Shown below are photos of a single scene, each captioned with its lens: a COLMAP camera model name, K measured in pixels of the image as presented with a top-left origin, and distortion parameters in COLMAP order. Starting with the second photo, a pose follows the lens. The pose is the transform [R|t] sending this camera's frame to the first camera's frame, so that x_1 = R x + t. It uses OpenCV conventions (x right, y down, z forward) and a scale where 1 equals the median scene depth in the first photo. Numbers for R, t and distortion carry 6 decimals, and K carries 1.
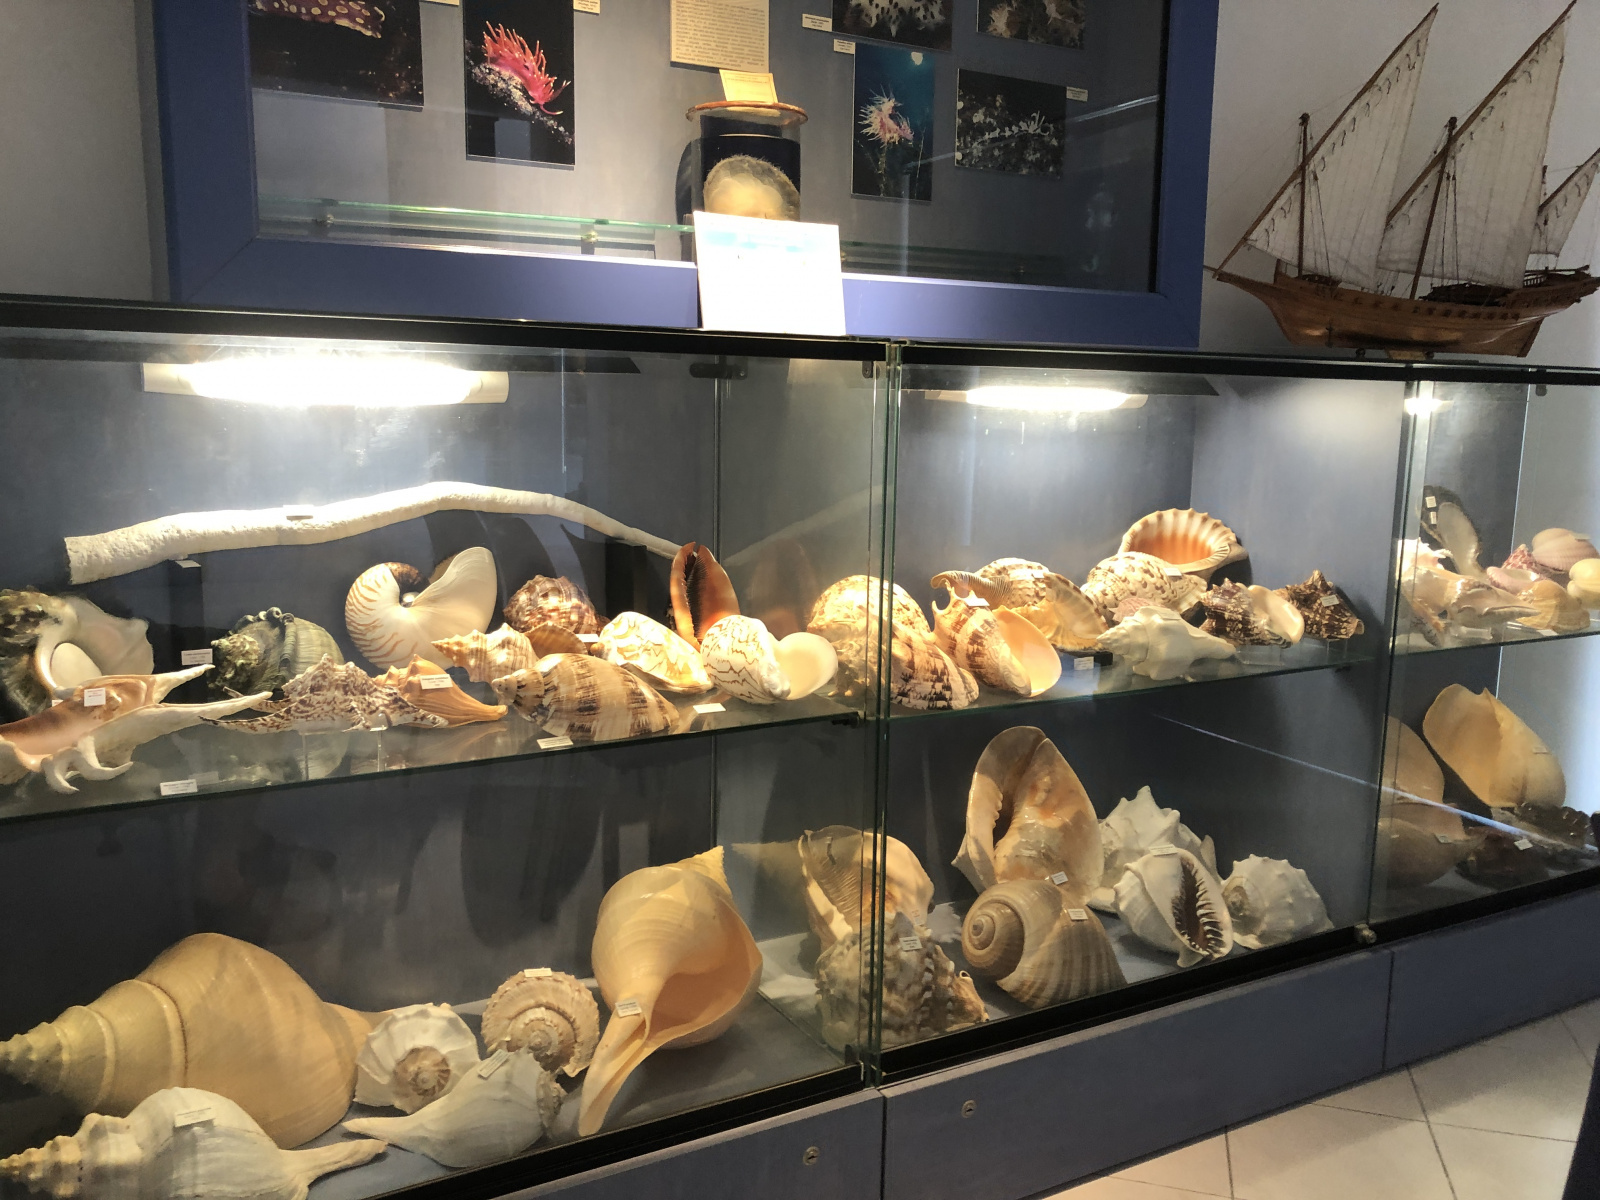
lens RADIAL K [[1330.9, 0, 798.5], [0, 1330.9, 599.3], [0, 0, 1]] dist [0.030913, -0.025637]
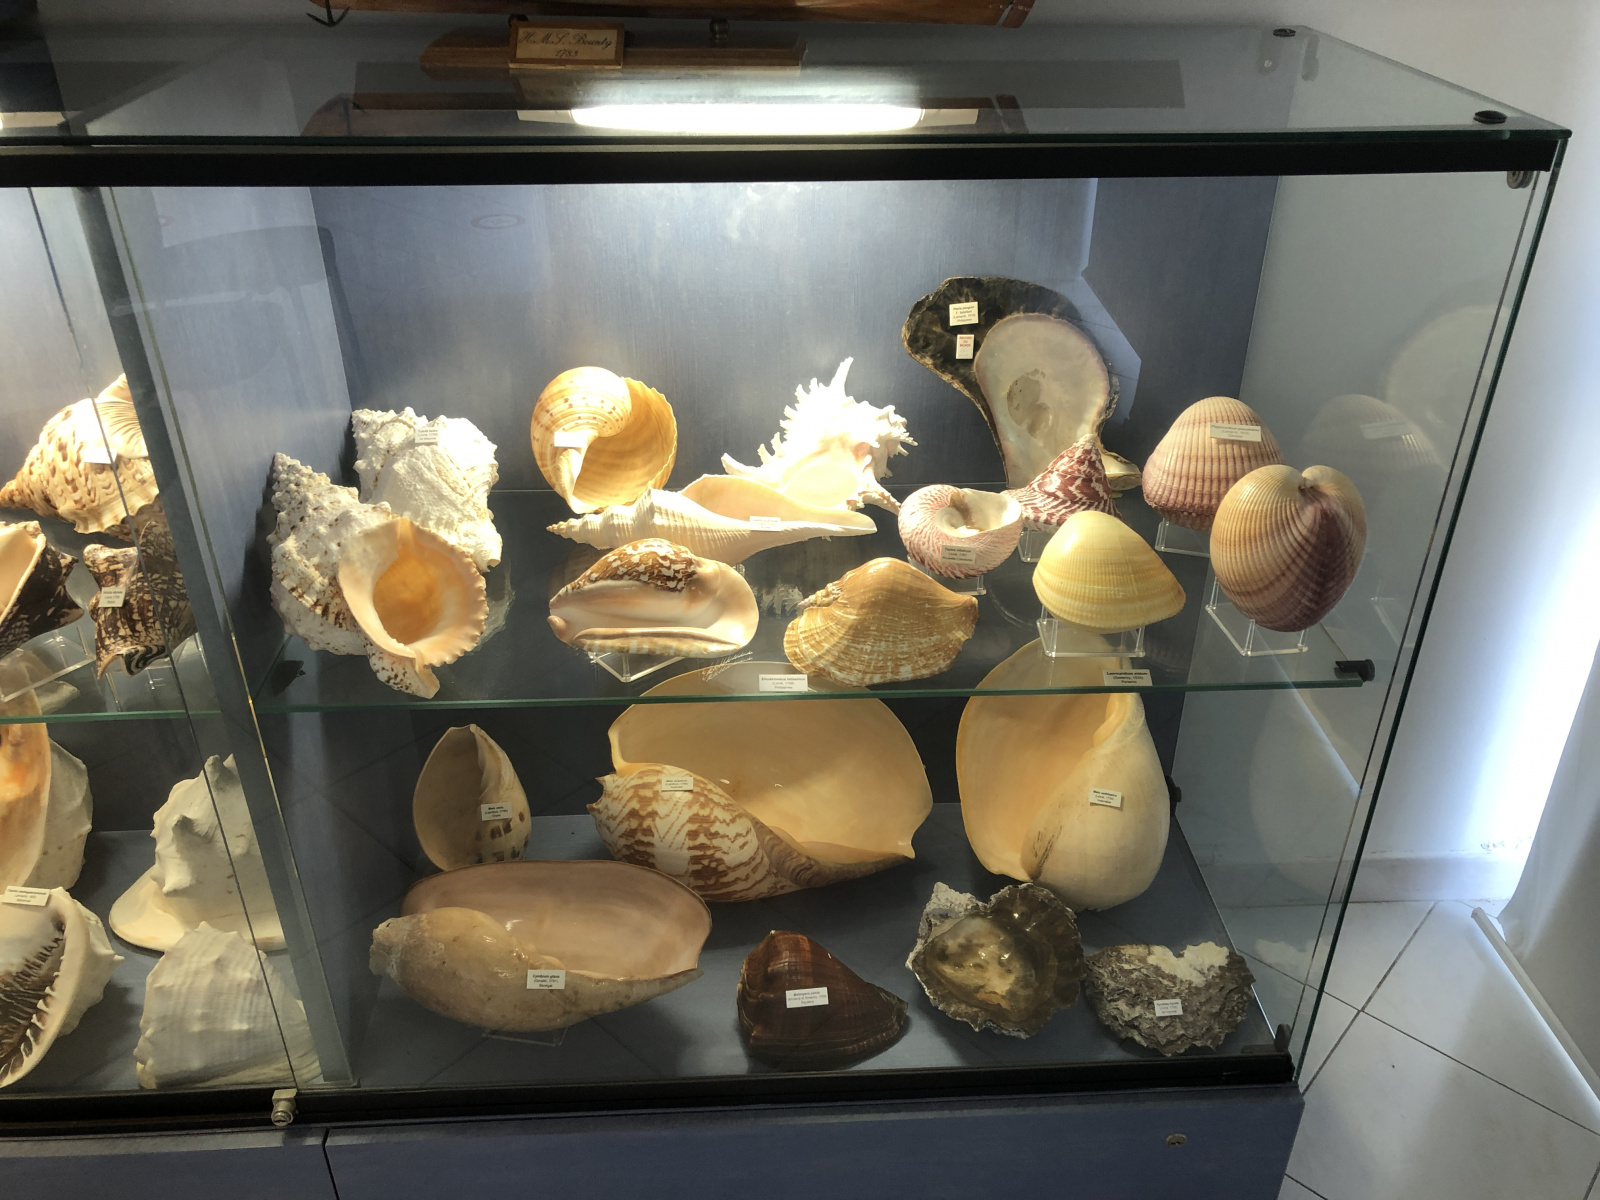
lens RADIAL K [[1330.9, 0, 799.9], [0, 1330.9, 603.9], [0, 0, 1]] dist [0.030913, -0.025637]
pose [[0.897043, 0.217016, -0.384990, 1.025521], [-0.059104, 0.922216, 0.382132, -0.259786], [0.437973, -0.320034, 0.840094, 0.830253]]
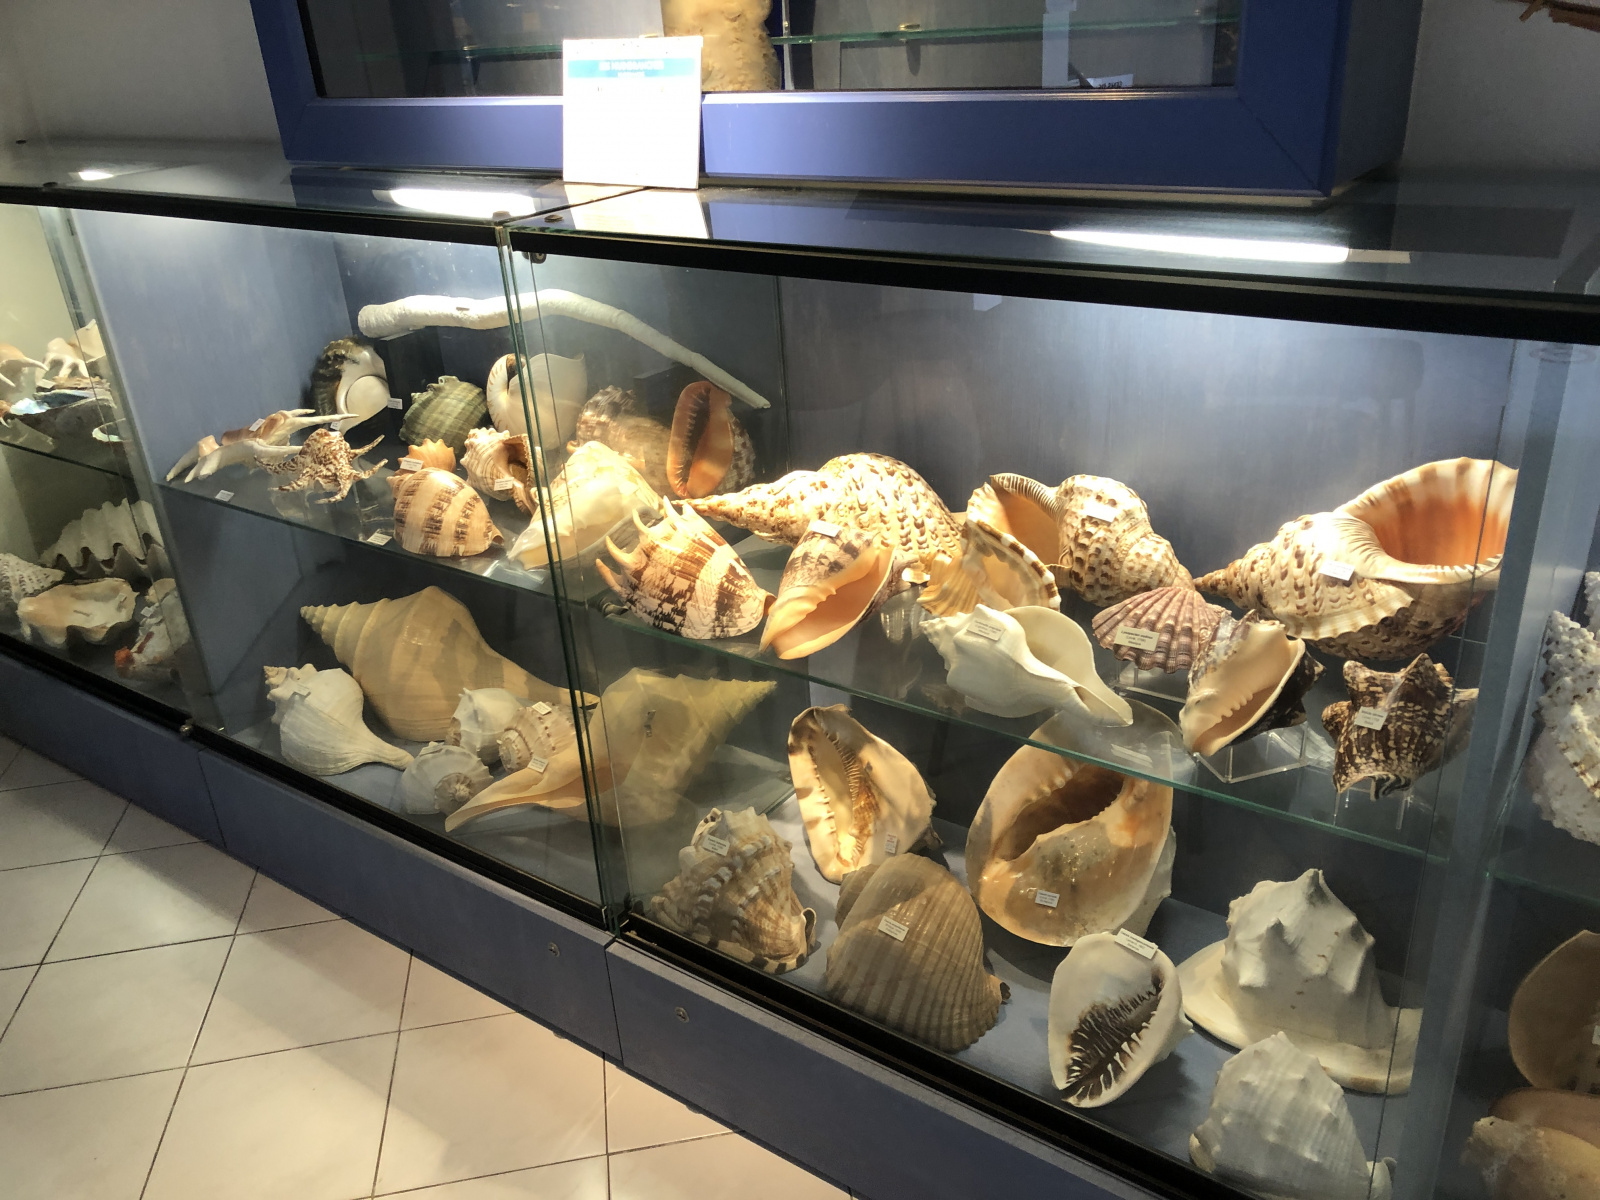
lens RADIAL K [[1330.9, 0, 799.4], [0, 1330.9, 601.4], [0, 0, 1]] dist [0.030913, -0.025637]
pose [[0.411031, 0.349846, -0.841820, 0.900598], [-0.066603, 0.932489, 0.355006, -0.264885], [0.909185, -0.089851, 0.406582, 0.713613]]
